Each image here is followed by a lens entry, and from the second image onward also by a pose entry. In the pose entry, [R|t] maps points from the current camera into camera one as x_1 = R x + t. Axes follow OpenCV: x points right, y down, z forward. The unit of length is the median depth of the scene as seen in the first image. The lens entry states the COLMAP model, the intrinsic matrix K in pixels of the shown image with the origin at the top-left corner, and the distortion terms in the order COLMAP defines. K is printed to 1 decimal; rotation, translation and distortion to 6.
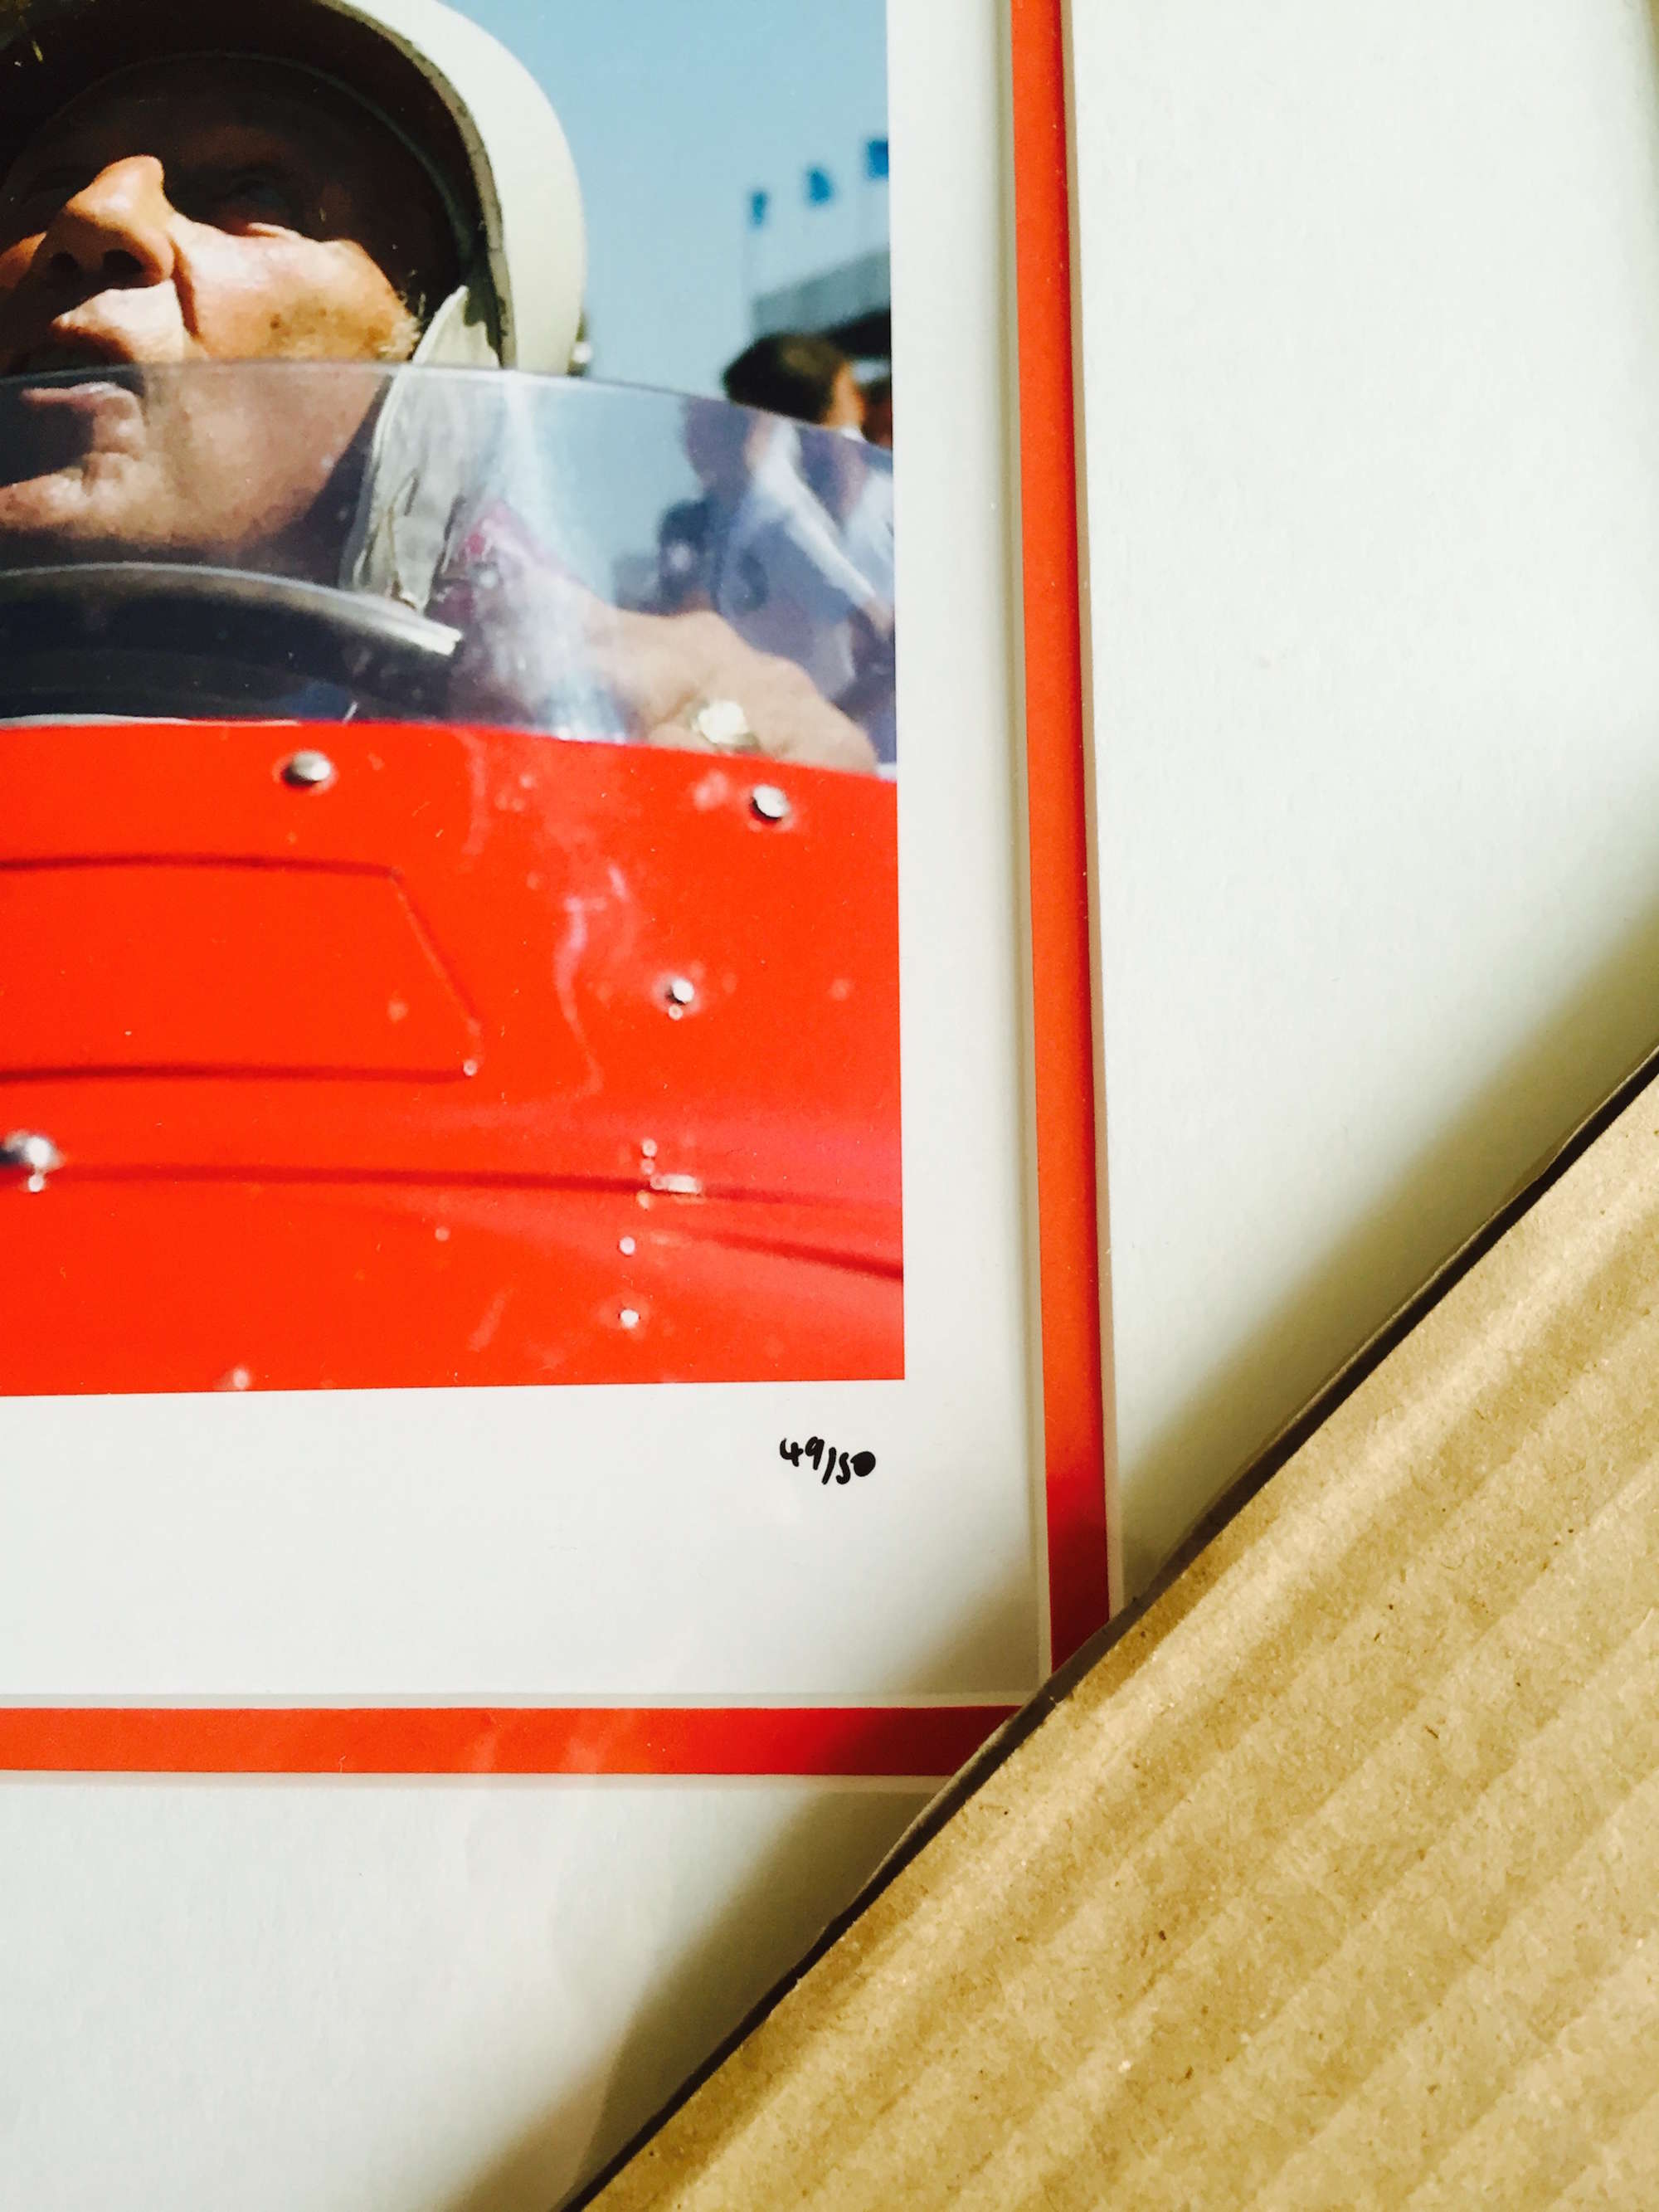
lens RADIAL K [[1867.1, 0, 850.7], [0, 1867.1, 1127.8], [0, 0, 1]] dist [0.040449, -0.043903]
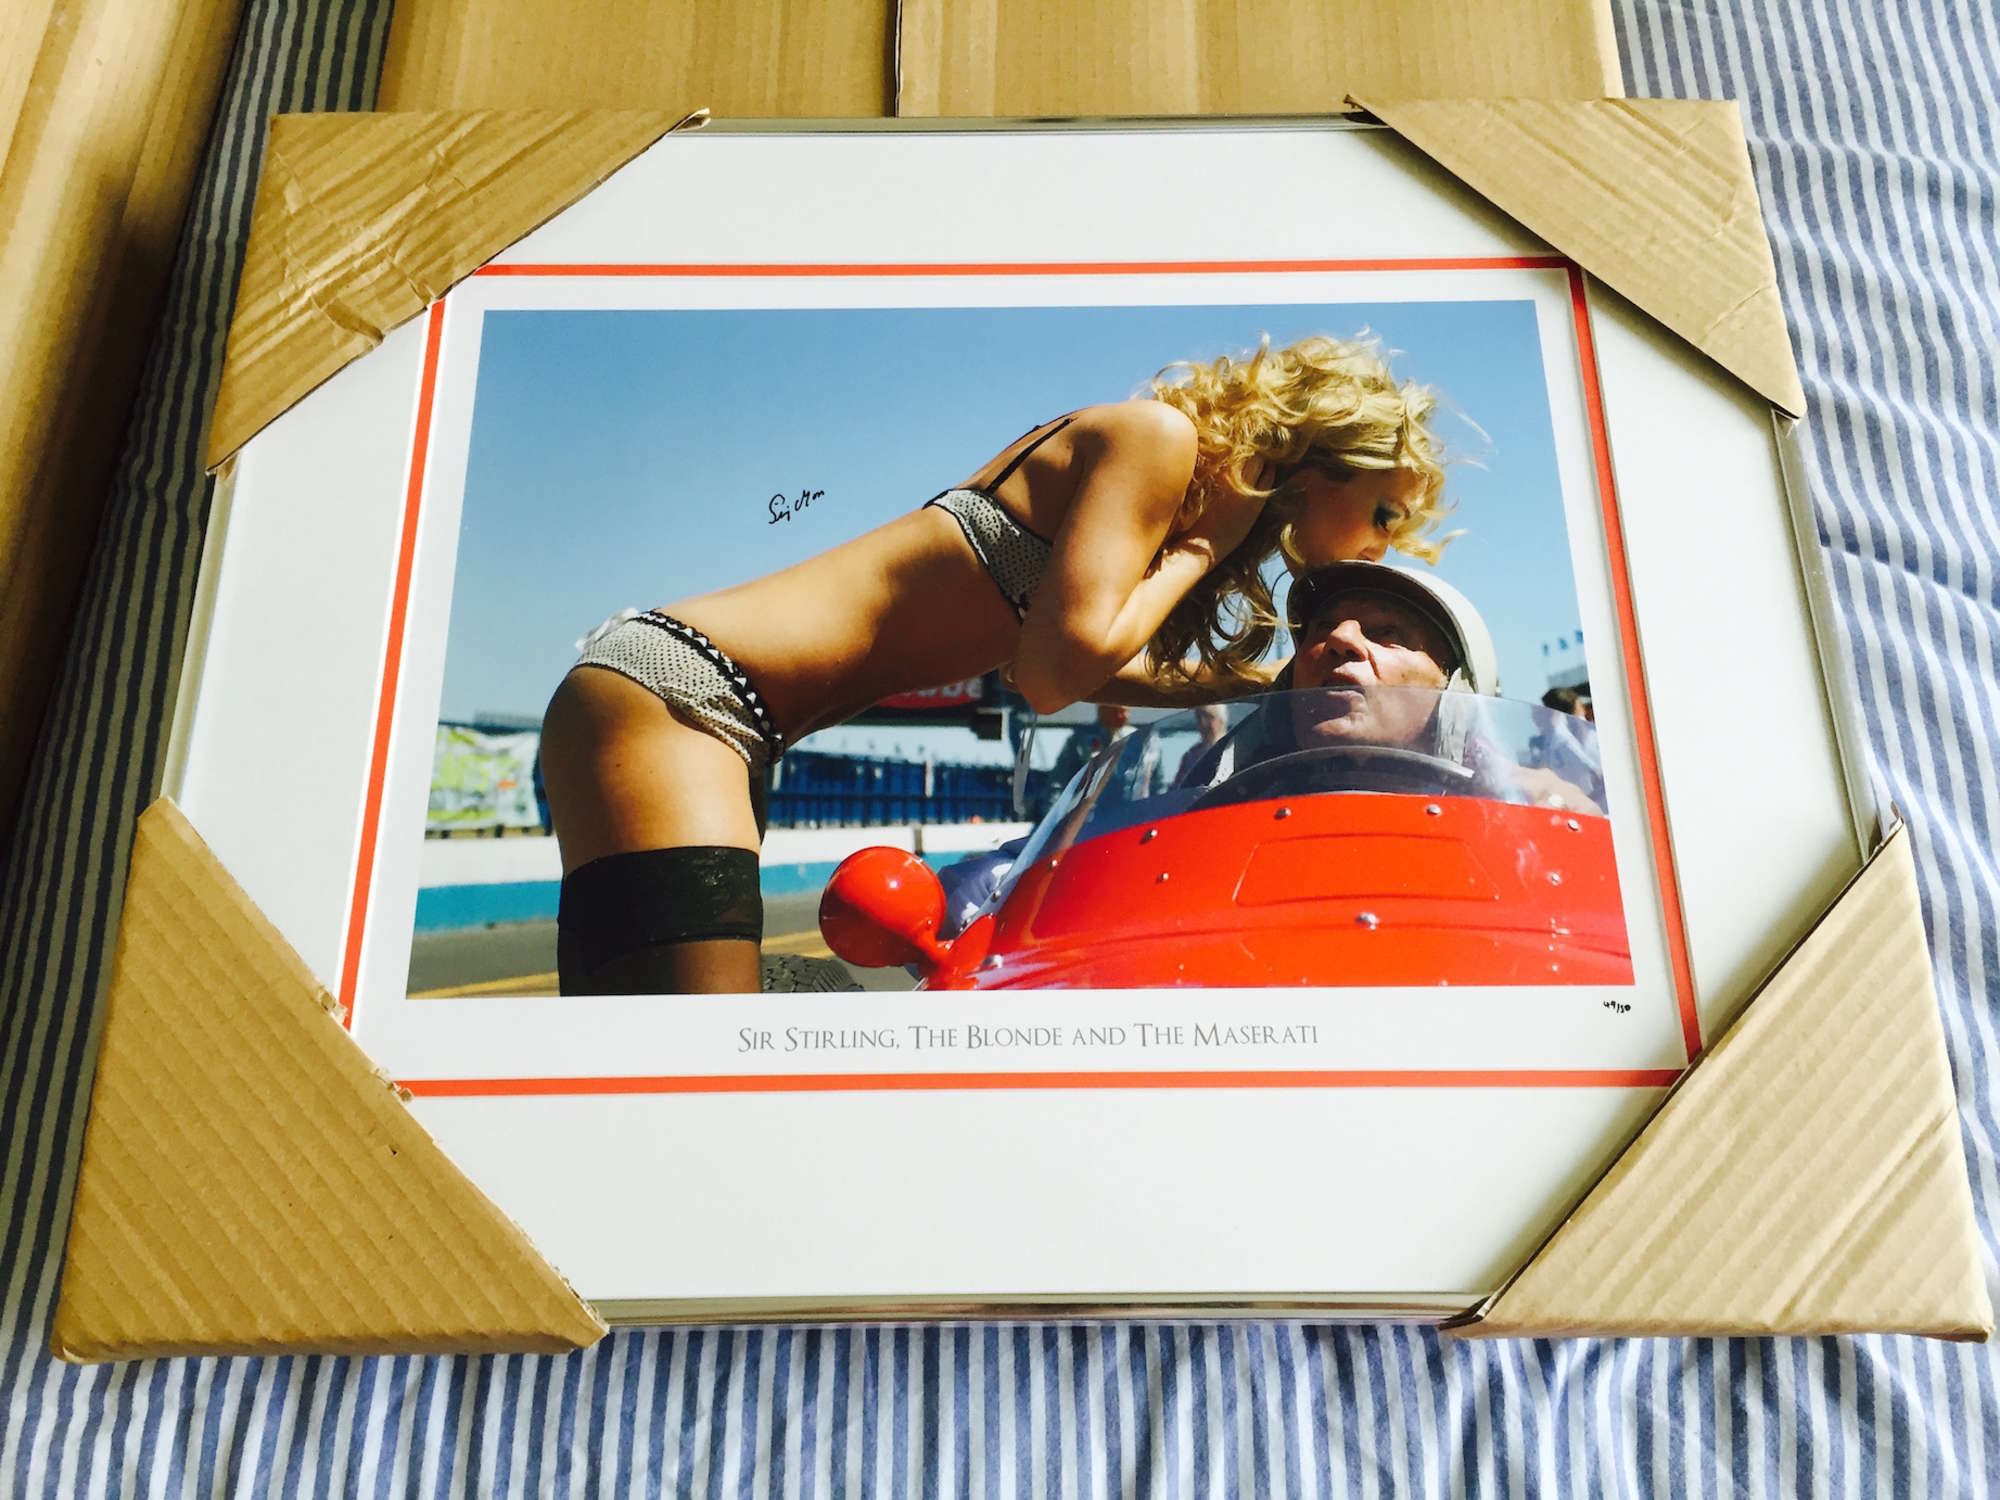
lens RADIAL K [[1688.3, 0, 982.1], [0, 1688.3, 743.1], [0, 0, 1]] dist [0.040449, -0.043903]
pose [[0.995456, 0.034228, 0.088861, -1.403228], [-0.020163, 0.987771, -0.154602, 0.185731], [-0.093066, 0.152108, 0.983973, -2.006562]]
